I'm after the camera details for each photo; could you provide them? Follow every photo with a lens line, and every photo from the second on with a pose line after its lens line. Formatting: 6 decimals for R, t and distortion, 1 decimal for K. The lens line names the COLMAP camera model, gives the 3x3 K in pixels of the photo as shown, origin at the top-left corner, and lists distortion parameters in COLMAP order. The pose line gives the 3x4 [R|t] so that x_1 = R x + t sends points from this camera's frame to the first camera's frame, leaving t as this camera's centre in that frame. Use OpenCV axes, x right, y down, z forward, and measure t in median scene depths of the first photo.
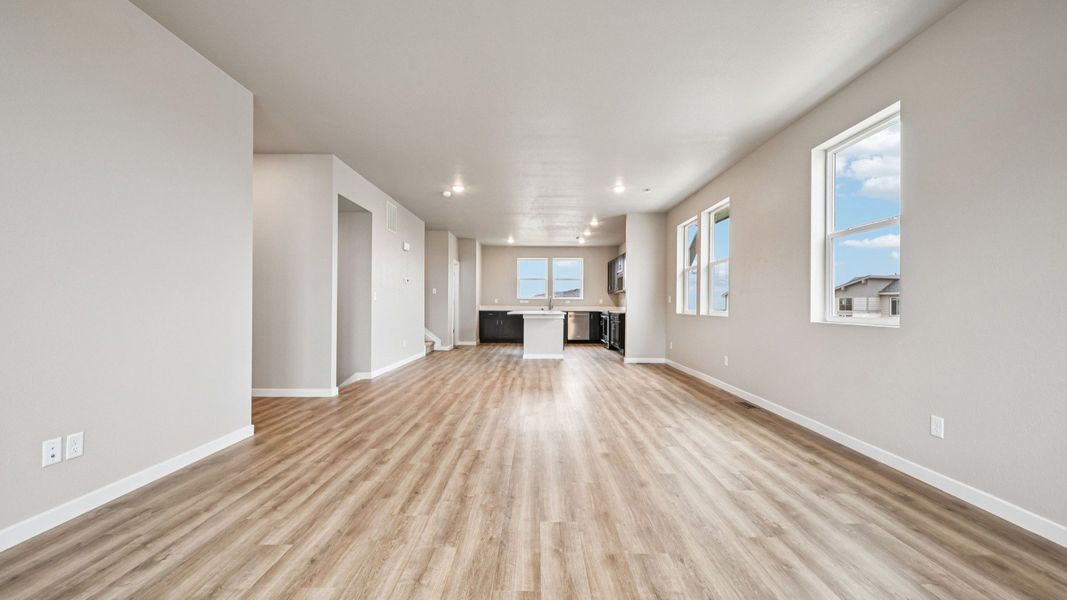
lens RADIAL K [[417.7, 0, 537.9], [0, 417.7, 303.8], [0, 0, 1]] dist [-0.002956, 0.000776]
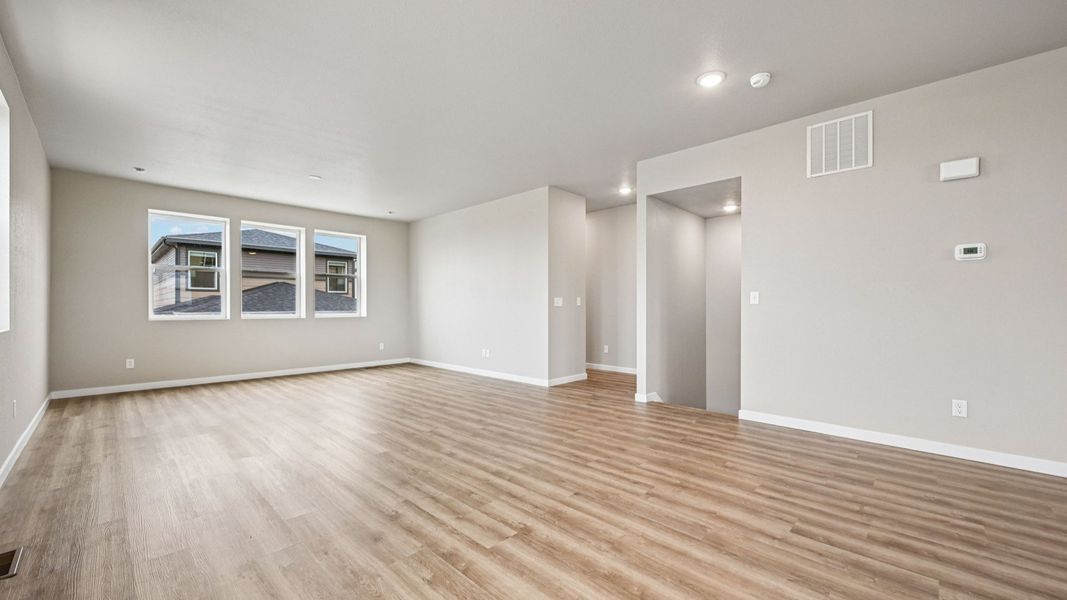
lens RADIAL K [[417.7, 0, 536.0], [0, 417.7, 307.2], [0, 0, 1]] dist [-0.002956, 0.000776]
pose [[-0.695285, -0.006976, -0.718701, 0.191364], [-0.002175, 0.999969, -0.007602, 0.001742], [0.718731, -0.003723, -0.695278, 0.721015]]
